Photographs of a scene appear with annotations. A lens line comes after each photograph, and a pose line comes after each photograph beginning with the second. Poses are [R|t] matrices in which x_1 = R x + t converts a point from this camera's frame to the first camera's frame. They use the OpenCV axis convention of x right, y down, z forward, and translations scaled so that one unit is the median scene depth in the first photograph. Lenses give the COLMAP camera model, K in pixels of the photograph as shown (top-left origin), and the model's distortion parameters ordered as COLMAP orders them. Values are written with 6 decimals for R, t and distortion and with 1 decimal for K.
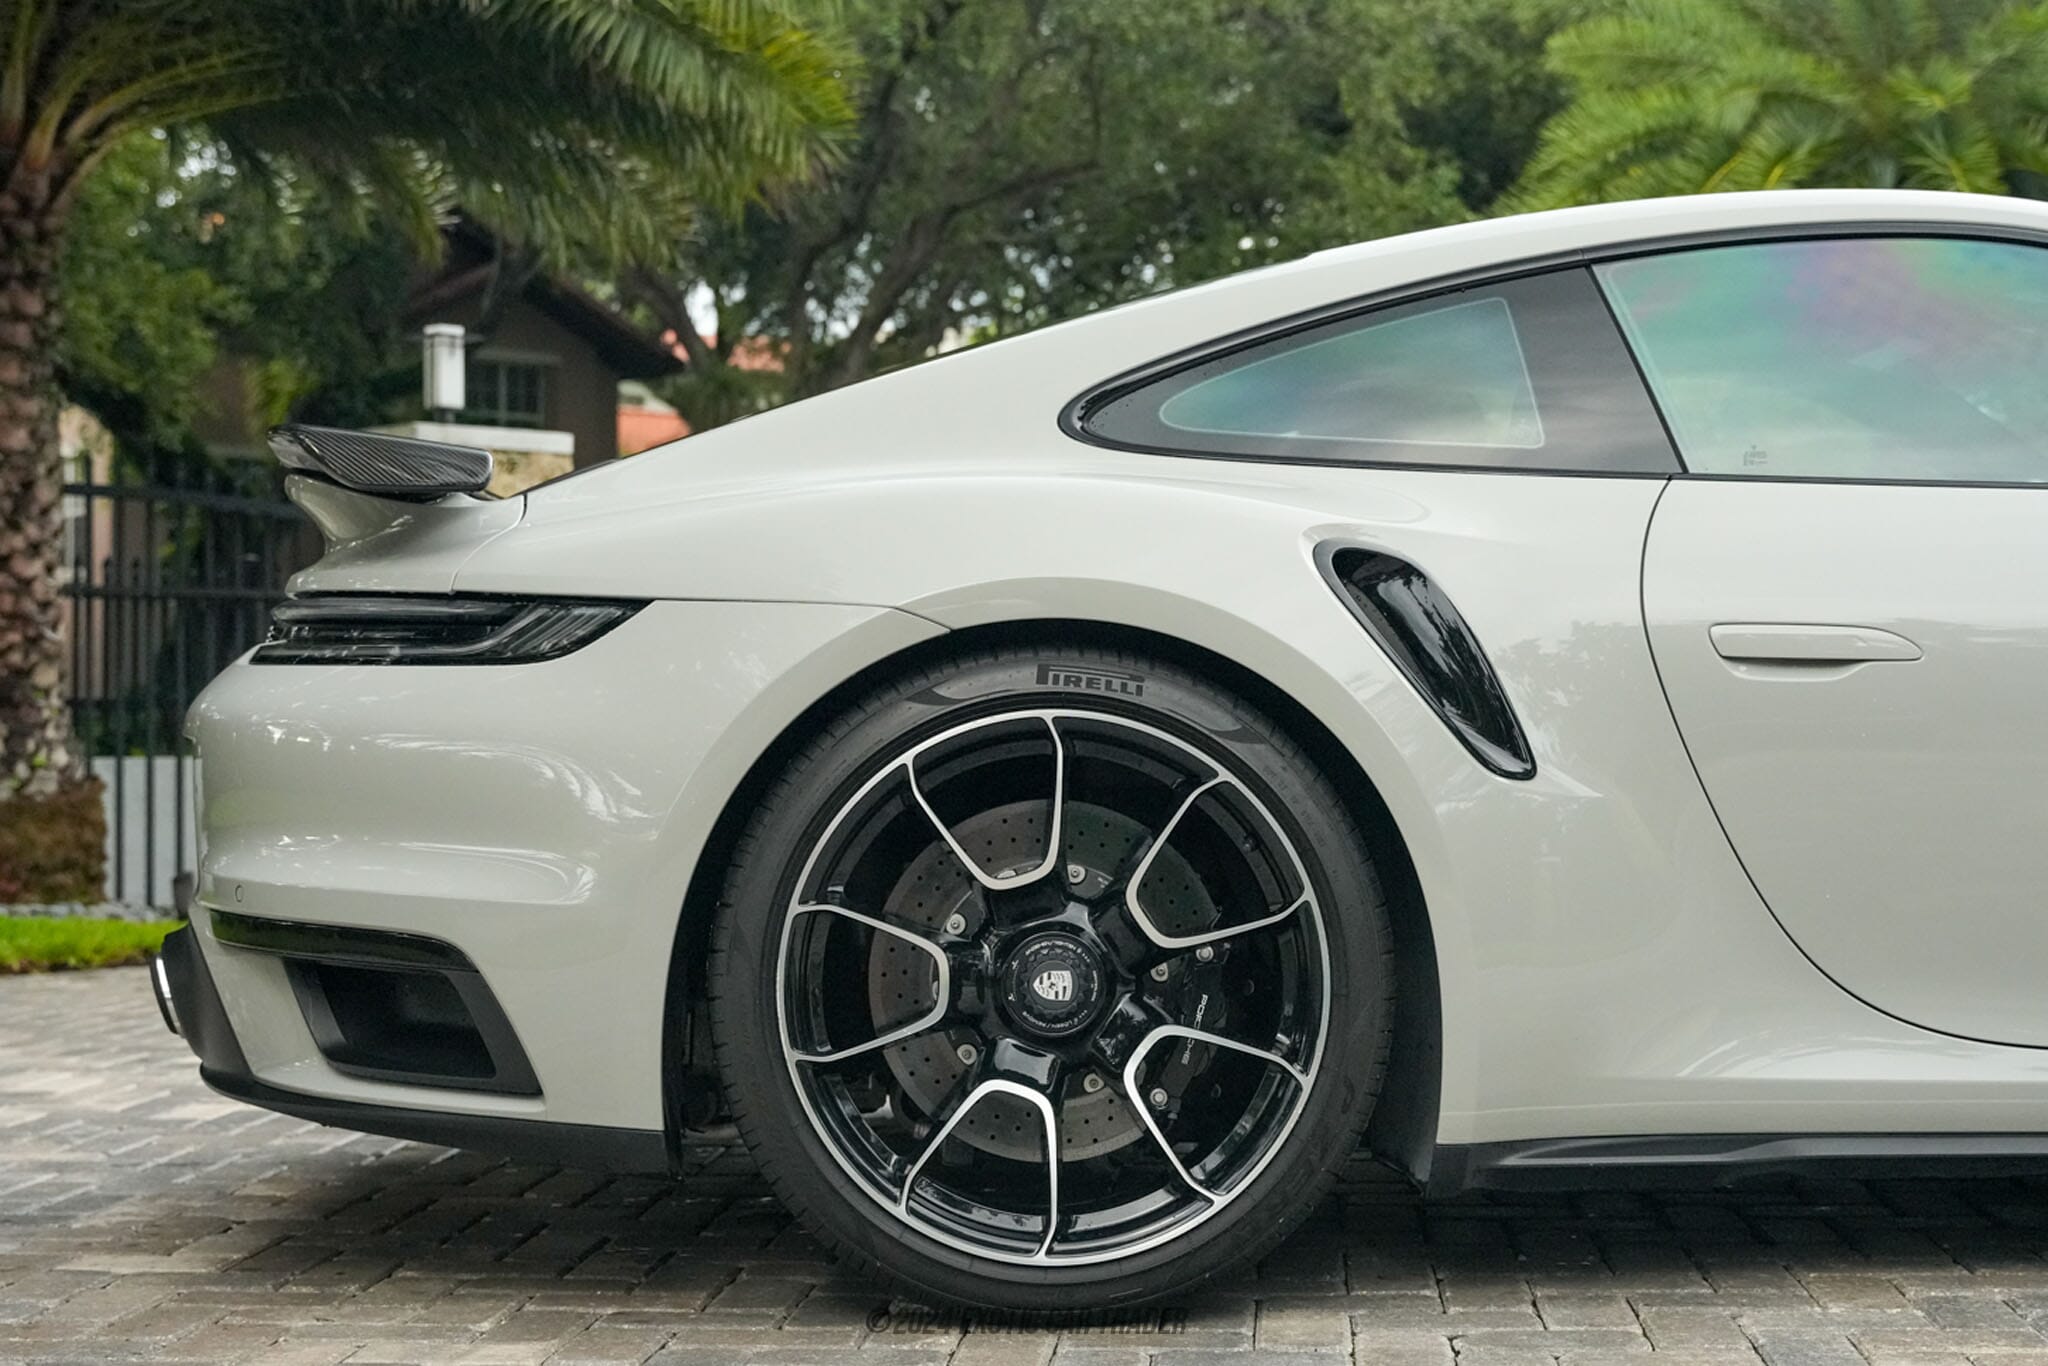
lens RADIAL K [[3103.6, 0, 1024.0], [0, 3103.6, 683.0], [0, 0, 1]] dist [-0.019242, 0.038245]
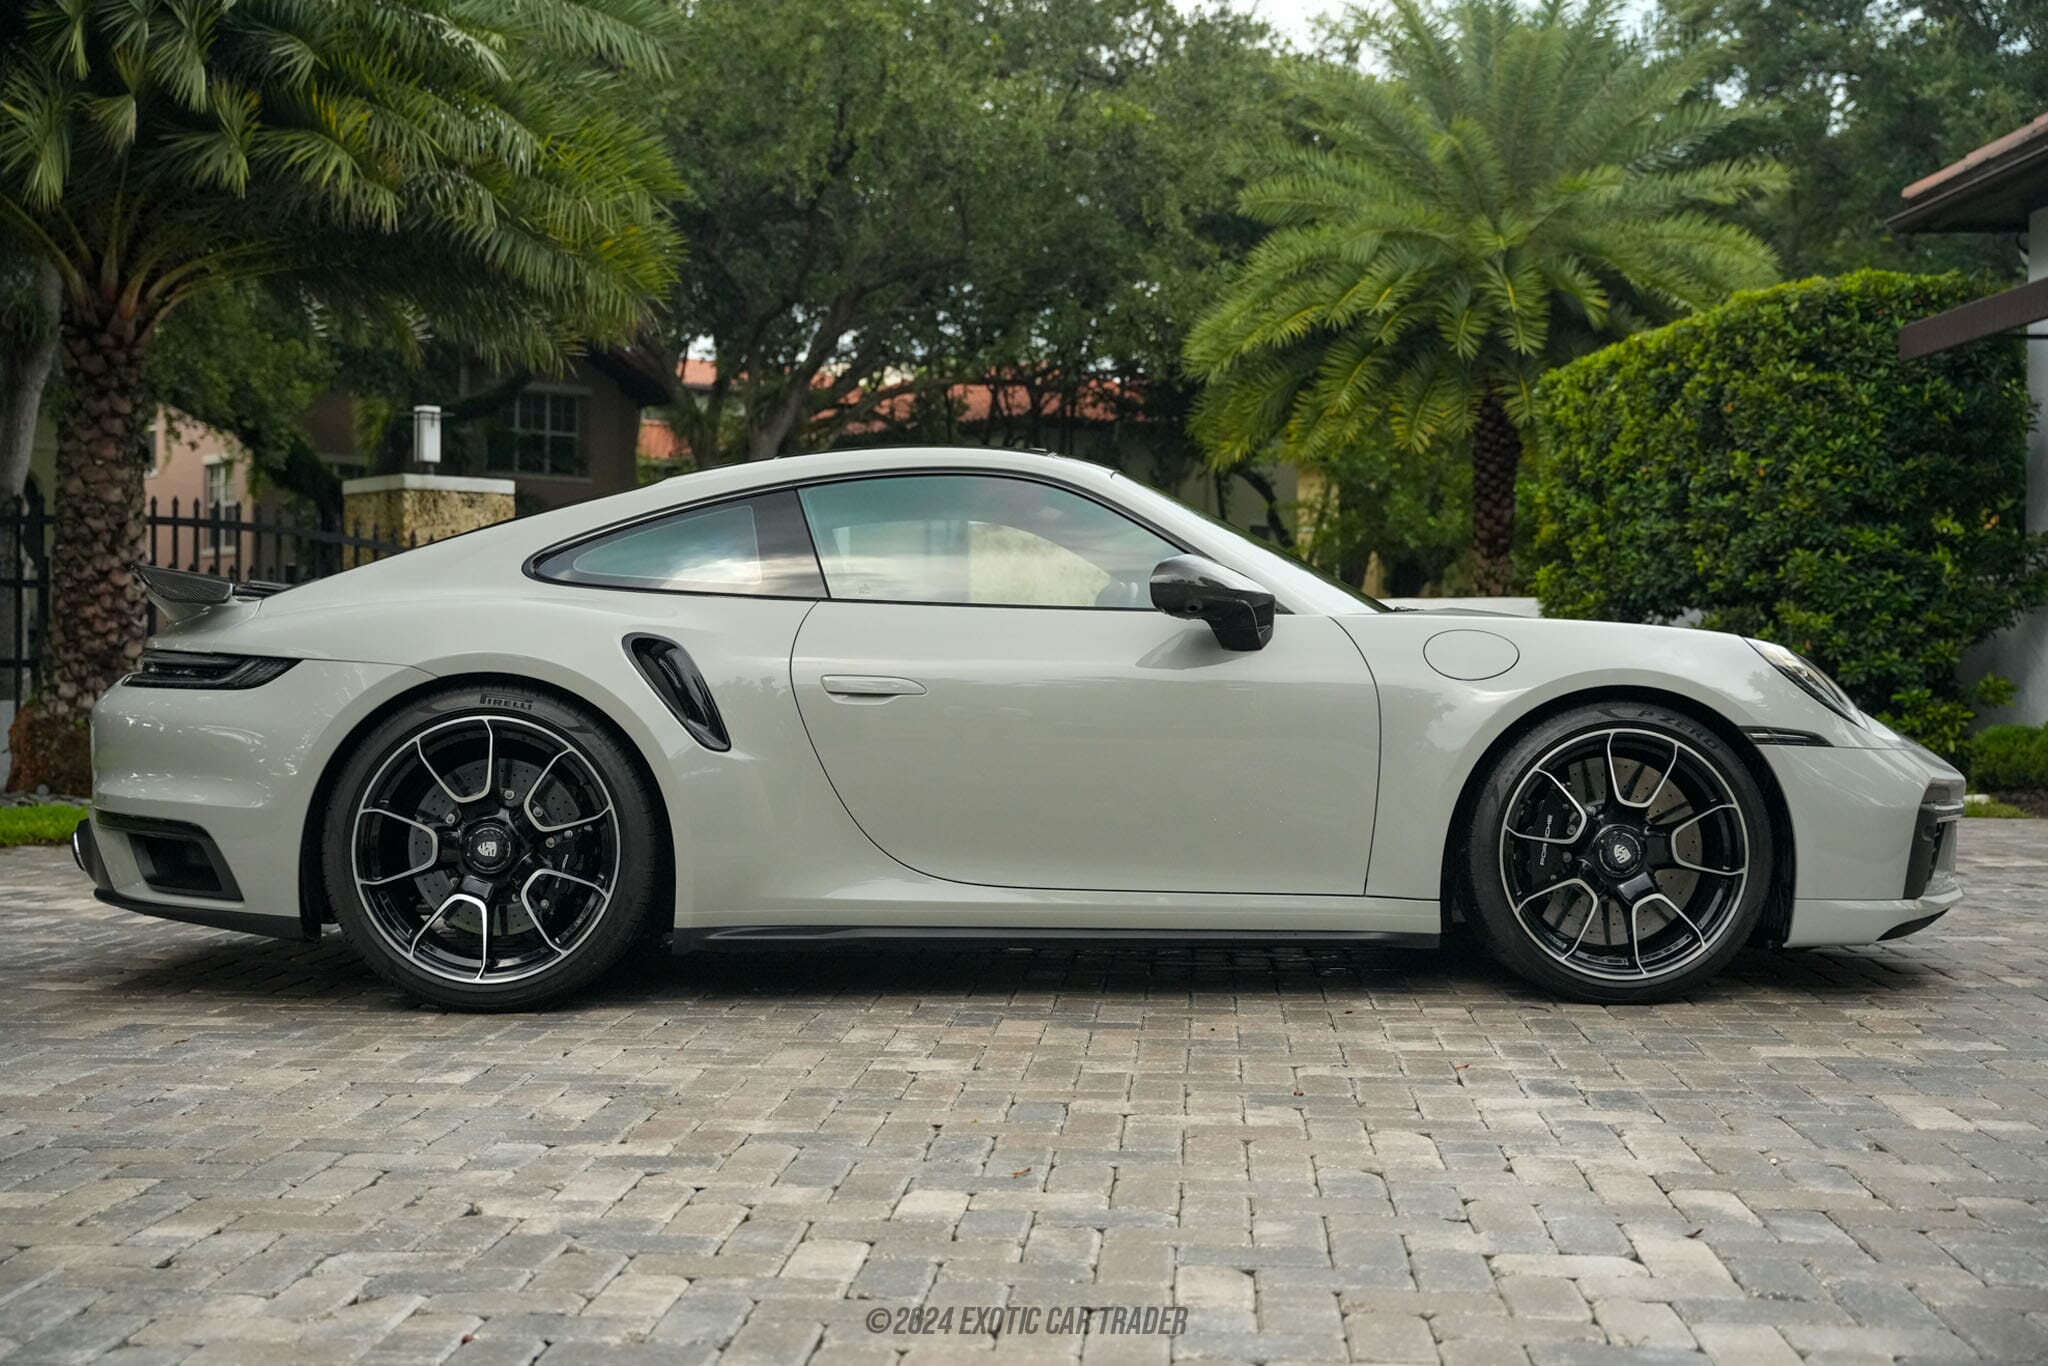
lens RADIAL K [[2359.2, 0, 933.4], [0, 2359.2, 683.4], [0, 0, 1]] dist [0.018264, 0.039226]
pose [[0.999895, 0.008431, -0.011788, 0.211053], [-0.008173, 0.999729, 0.021813, -0.032457], [0.011968, -0.021715, 0.999693, -0.370907]]
